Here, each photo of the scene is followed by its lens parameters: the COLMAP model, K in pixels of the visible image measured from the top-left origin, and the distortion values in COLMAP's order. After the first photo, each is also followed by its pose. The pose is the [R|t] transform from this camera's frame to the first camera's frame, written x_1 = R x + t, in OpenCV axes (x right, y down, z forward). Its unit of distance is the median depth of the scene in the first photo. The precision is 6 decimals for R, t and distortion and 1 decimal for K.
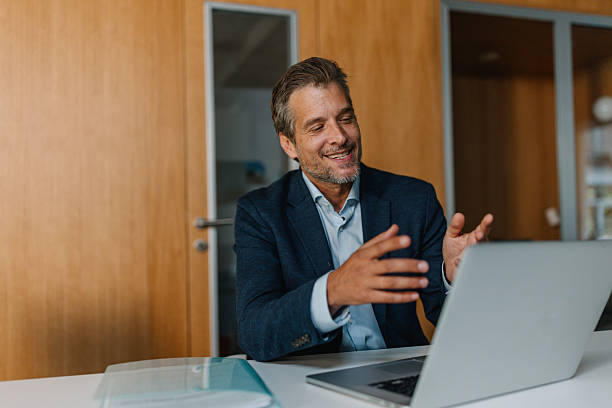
lens RADIAL K [[628.5, 0, 306.1], [0, 628.5, 182.6], [0, 0, 1]] dist [0.002544, -0.133334]
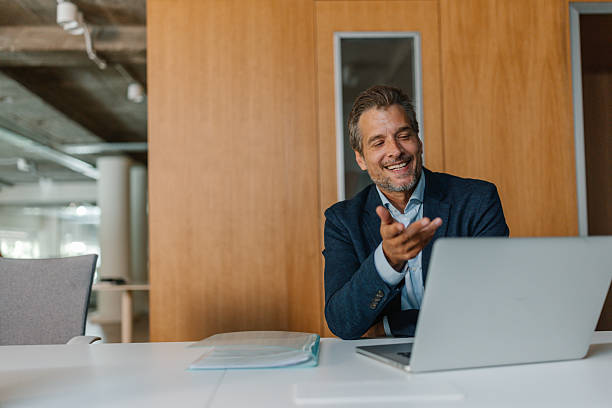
lens RADIAL K [[628.5, 0, 306.1], [0, 628.5, 182.6], [0, 0, 1]] dist [0.002544, -0.133334]
pose [[0.953131, -0.033646, -0.300681, 0.141371], [0.027879, 0.999336, -0.023450, 0.006281], [0.301270, 0.013969, 0.953437, -0.101336]]
